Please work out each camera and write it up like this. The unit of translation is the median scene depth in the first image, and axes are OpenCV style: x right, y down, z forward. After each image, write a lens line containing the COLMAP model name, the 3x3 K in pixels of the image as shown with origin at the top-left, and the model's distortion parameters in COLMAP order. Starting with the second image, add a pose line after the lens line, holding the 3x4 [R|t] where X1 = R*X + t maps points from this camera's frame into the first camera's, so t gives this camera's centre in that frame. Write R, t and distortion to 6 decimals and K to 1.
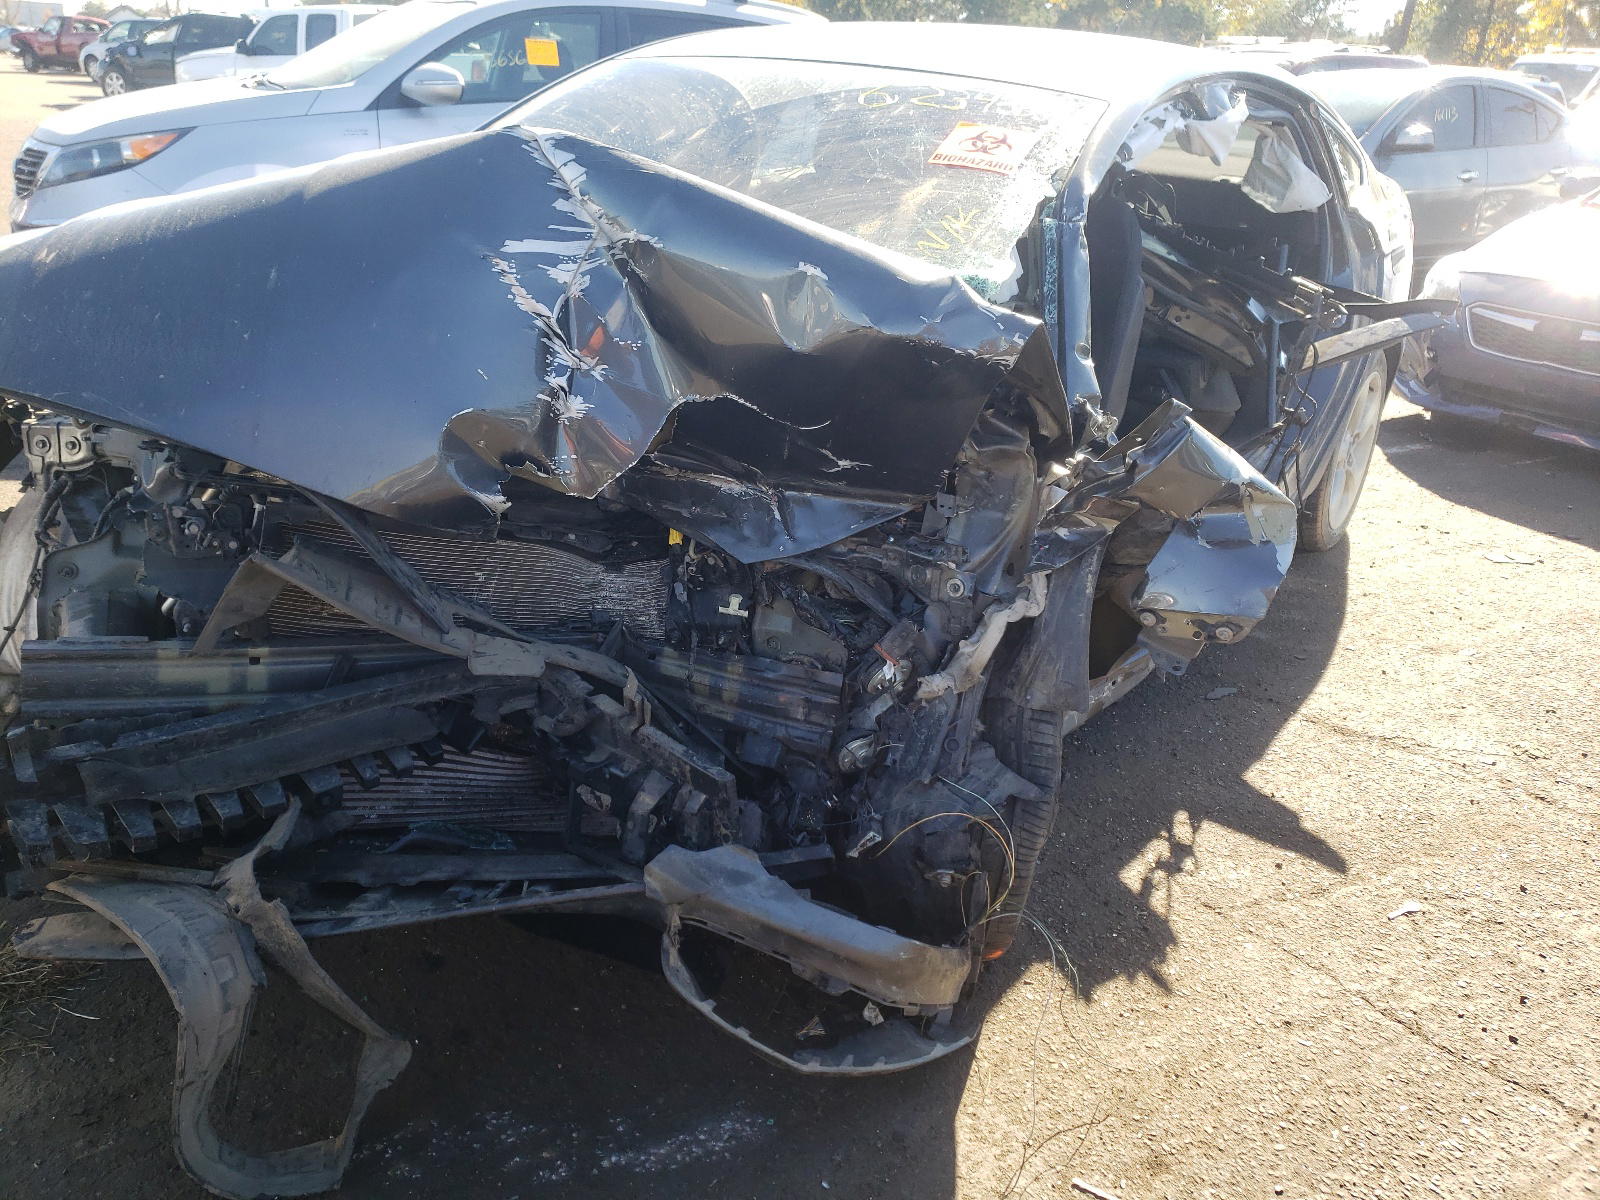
lens RADIAL K [[1233.0, 0, 800.0], [0, 1233.0, 600.0], [0, 0, 1]] dist [0.097548, -0.089152]
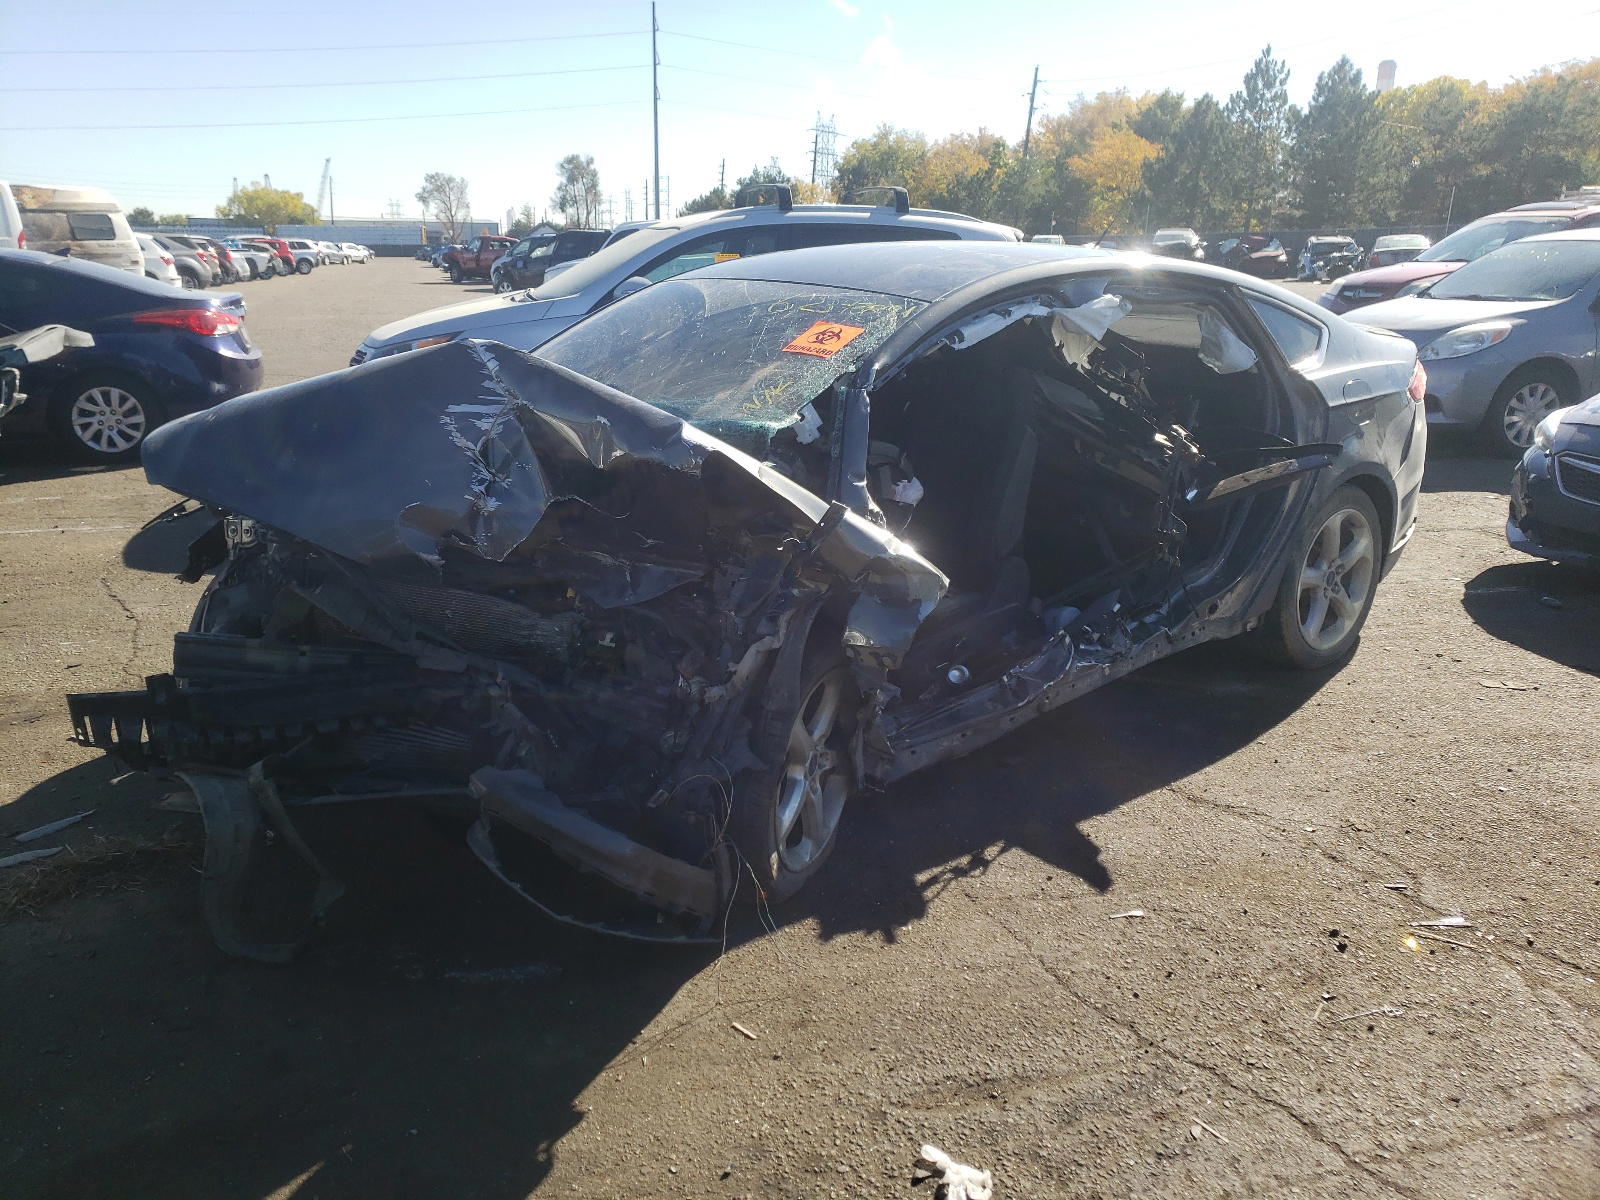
lens RADIAL K [[1258.5, 0, 800.0], [0, 1258.5, 600.0], [0, 0, 1]] dist [0.193266, -0.319621]
pose [[0.961147, 0.024836, -0.274917, 0.664979], [-0.060587, 0.990639, -0.122328, 0.146415], [0.269305, 0.134232, 0.953654, -0.456954]]
